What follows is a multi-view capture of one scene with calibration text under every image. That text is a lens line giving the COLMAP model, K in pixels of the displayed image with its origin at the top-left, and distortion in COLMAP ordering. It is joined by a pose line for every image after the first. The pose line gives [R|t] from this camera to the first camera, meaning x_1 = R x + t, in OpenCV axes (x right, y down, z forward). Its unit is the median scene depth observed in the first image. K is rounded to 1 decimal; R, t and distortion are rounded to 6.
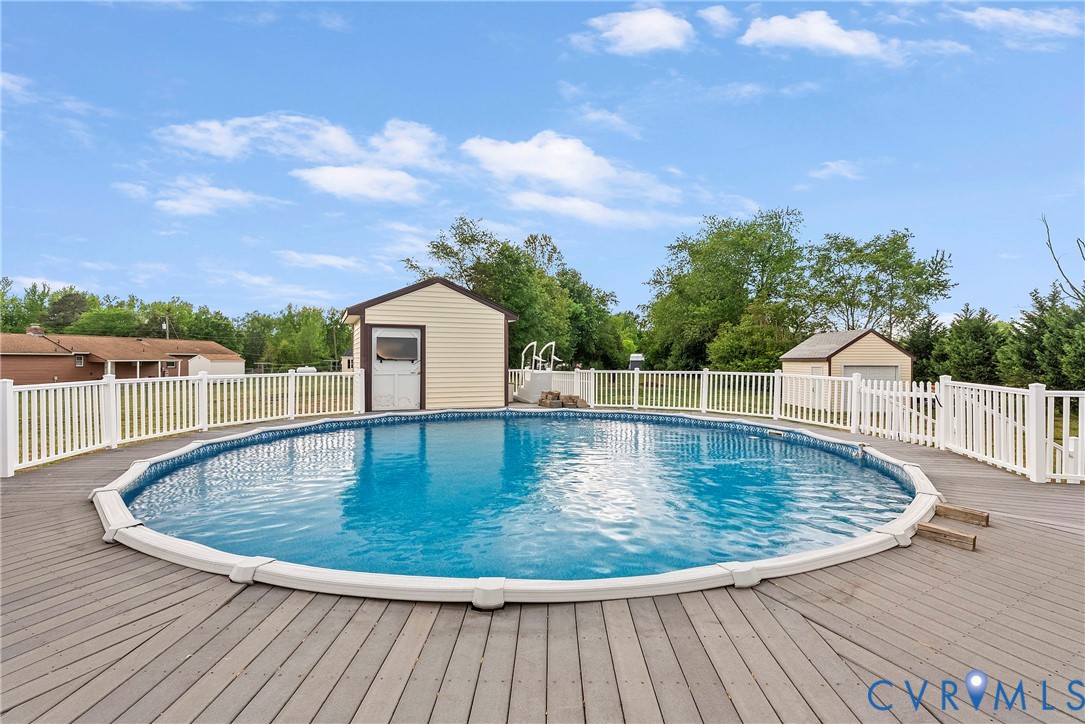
lens RADIAL K [[495.8, 0, 542.5], [0, 495.8, 362.0], [0, 0, 1]] dist [0.003617, 0.000702]
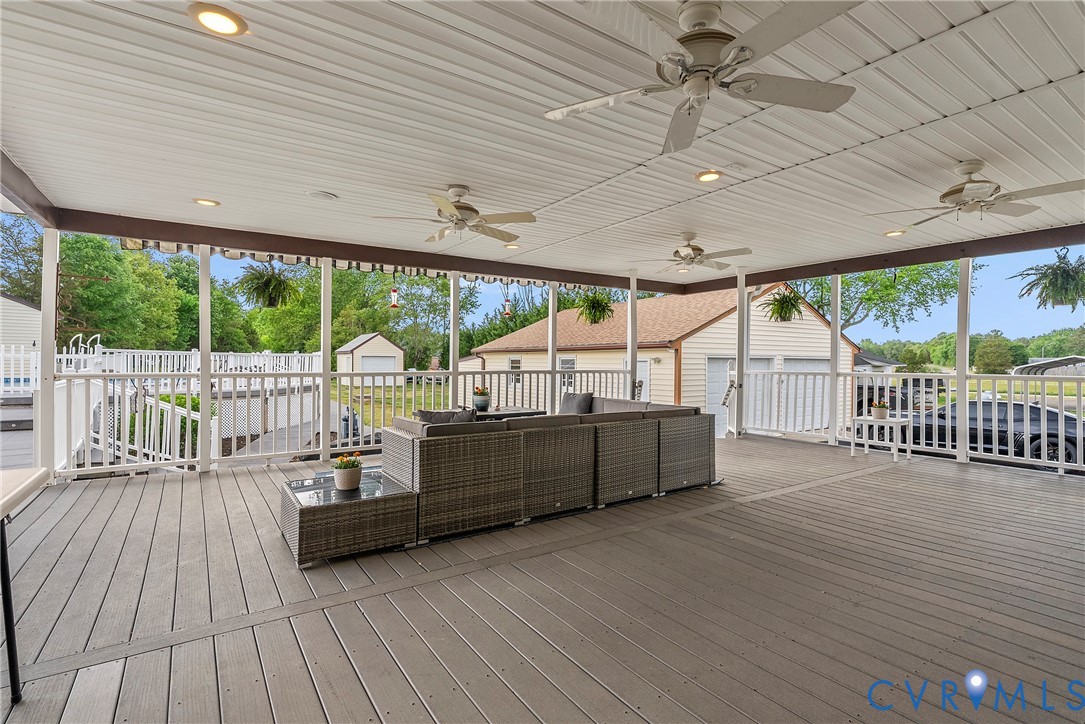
lens RADIAL K [[512.4, 0, 542.5], [0, 512.4, 362.0], [0, 0, 1]] dist [-0.003413, -0.000182]
pose [[0.807406, 0.000116, 0.589997, 0.050859], [-0.001691, 0.999996, 0.002117, 0.009023], [-0.589994, -0.002707, 0.807403, -0.254706]]
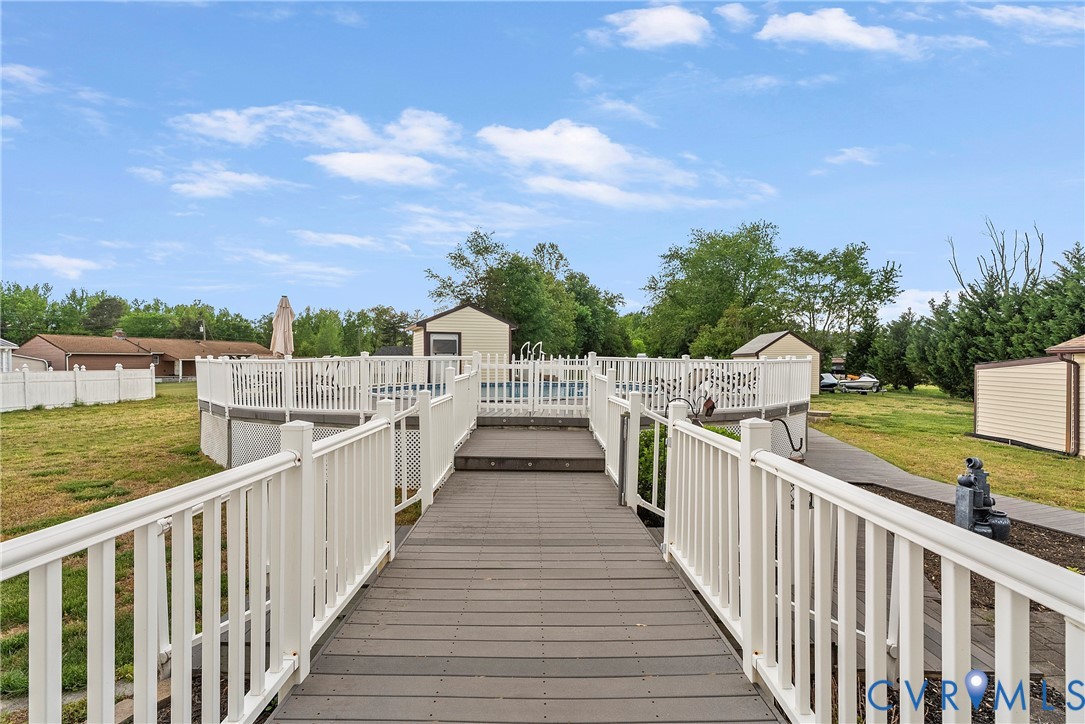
lens RADIAL K [[513.5, 0, 542.5], [0, 513.5, 362.0], [0, 0, 1]] dist [-0.003322, -0.000945]
pose [[0.999563, -0.002710, -0.029436, 0.019951], [0.002648, 0.999994, -0.002152, 0.006759], [0.029442, 0.002073, 0.999564, -0.156579]]
